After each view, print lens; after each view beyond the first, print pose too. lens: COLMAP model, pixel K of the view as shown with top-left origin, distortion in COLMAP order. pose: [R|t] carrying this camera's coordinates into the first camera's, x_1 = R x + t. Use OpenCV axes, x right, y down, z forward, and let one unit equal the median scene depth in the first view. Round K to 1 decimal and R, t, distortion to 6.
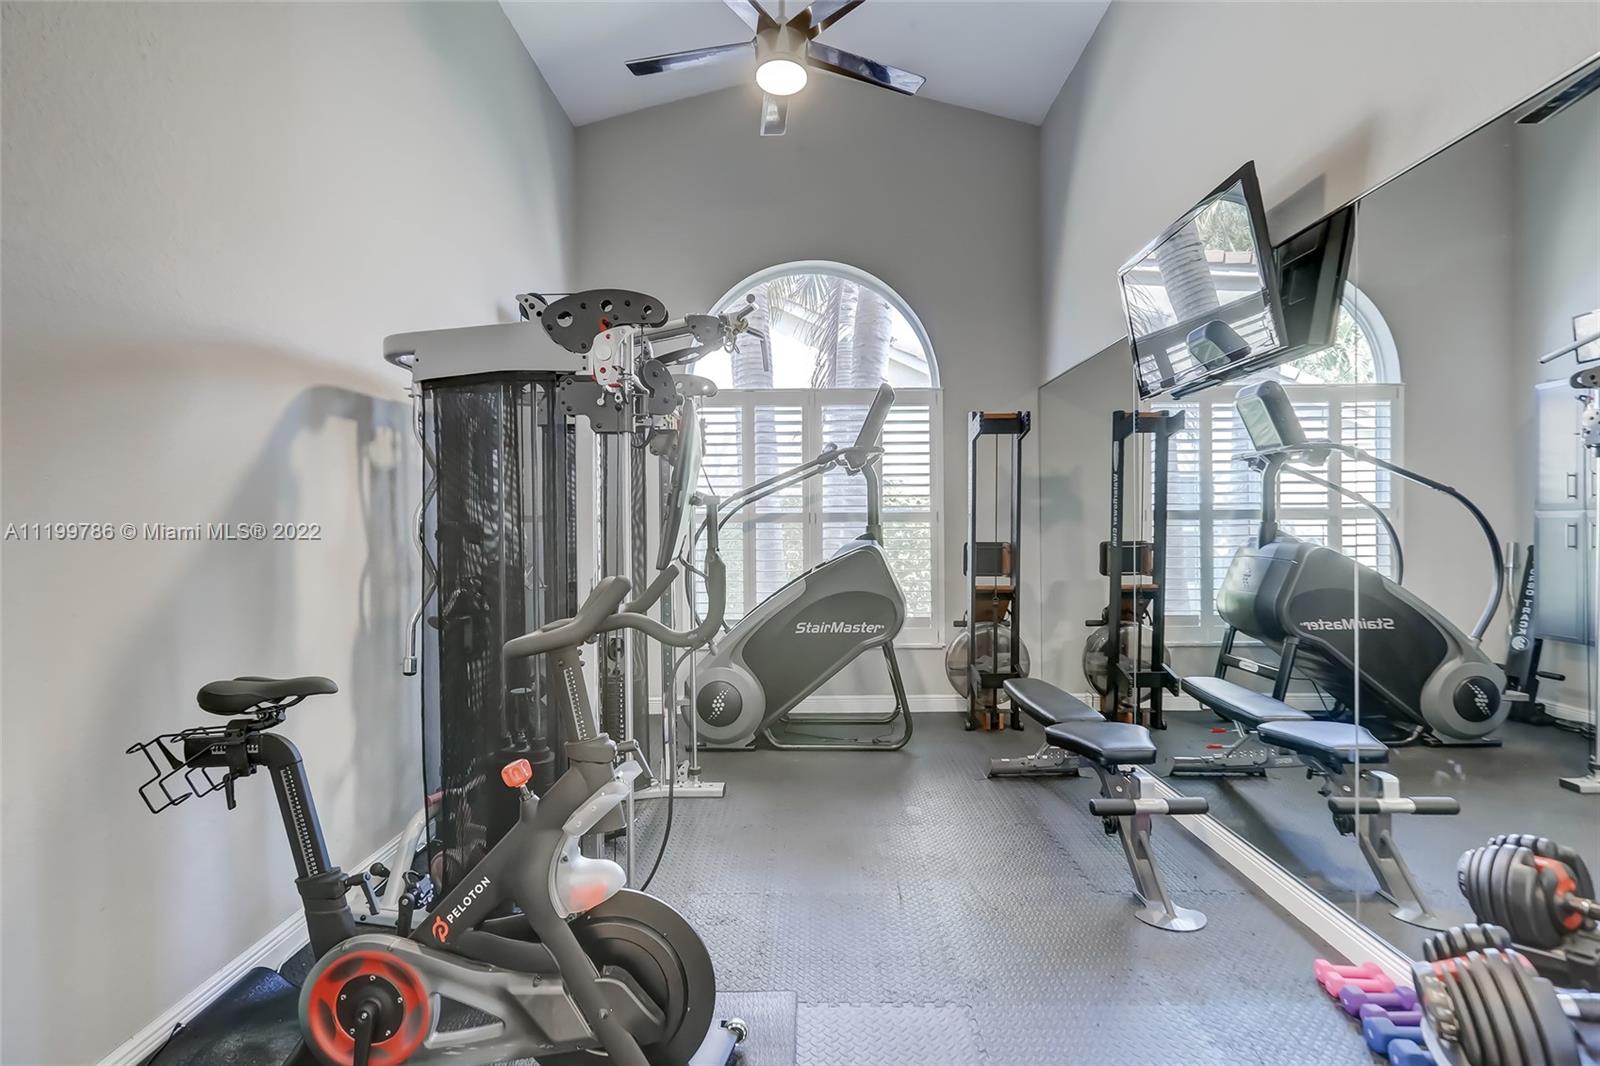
lens RADIAL K [[730.0, 0, 793.7], [0, 730.0, 532.9], [0, 0, 1]] dist [-0.005355, 0.003751]
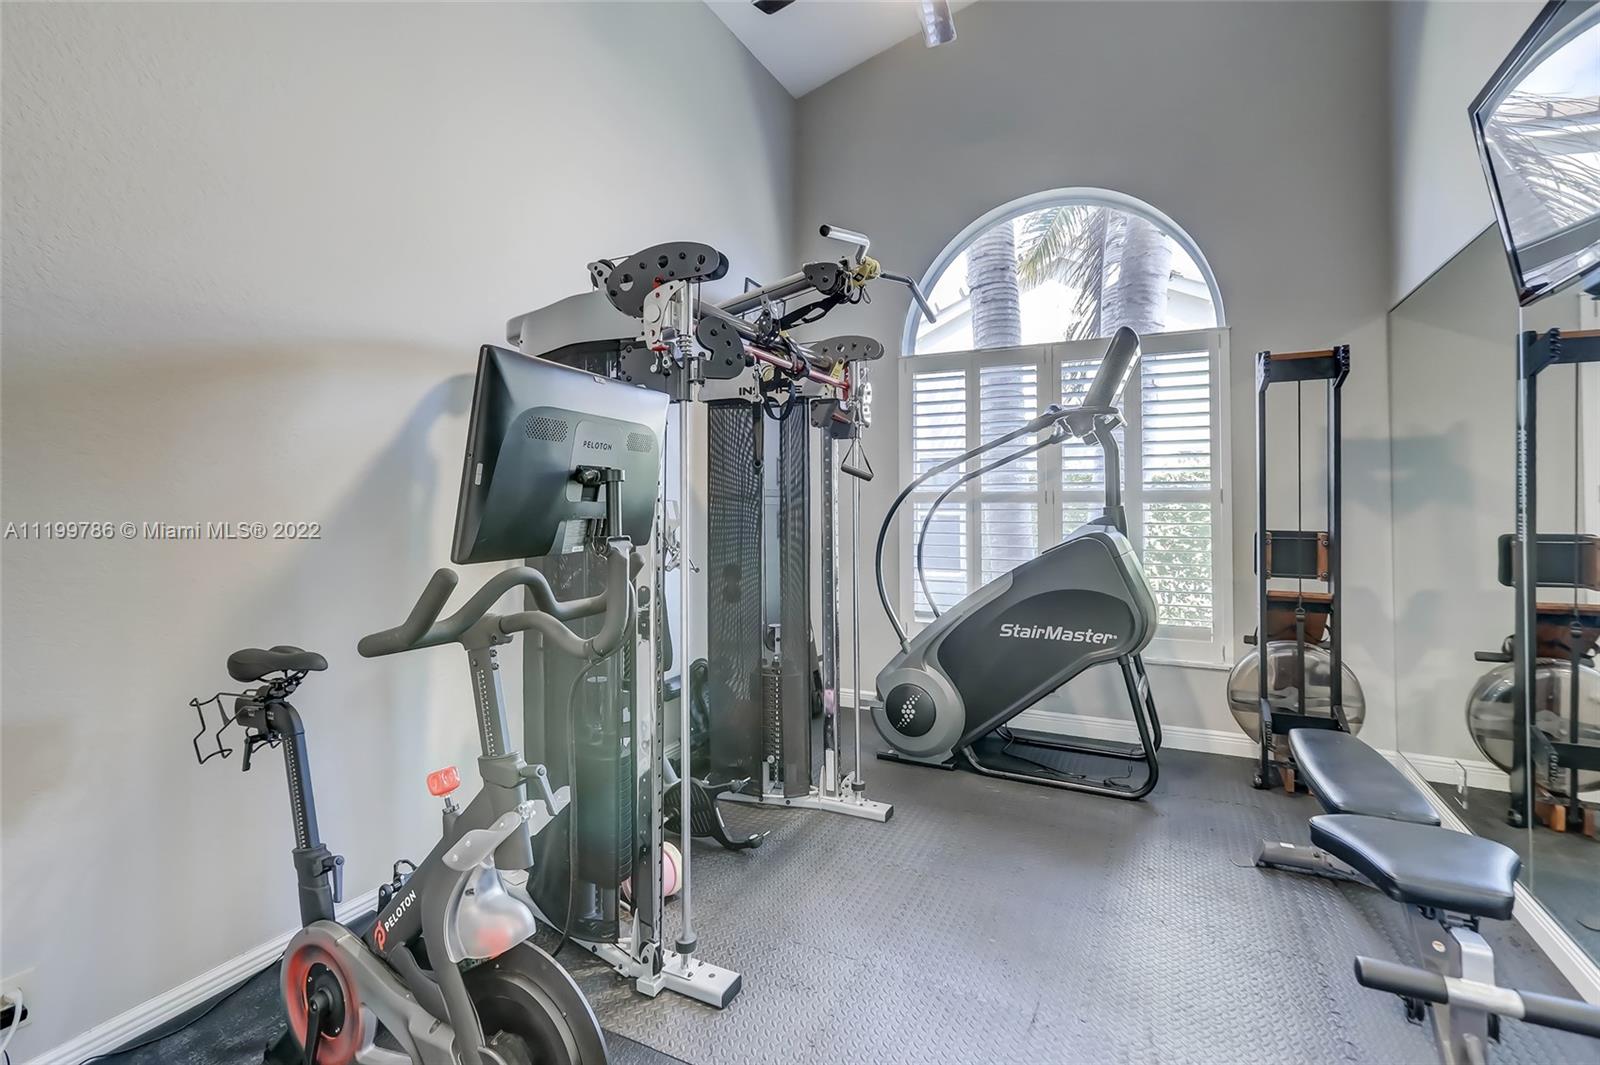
lens RADIAL K [[730.0, 0, 816.8], [0, 730.0, 495.6], [0, 0, 1]] dist [-0.005355, 0.003751]
pose [[0.899632, 0.000981, -0.436648, 0.165793], [-0.010122, 0.999776, -0.018607, -0.004281], [0.436532, 0.021159, 0.899440, 0.149390]]
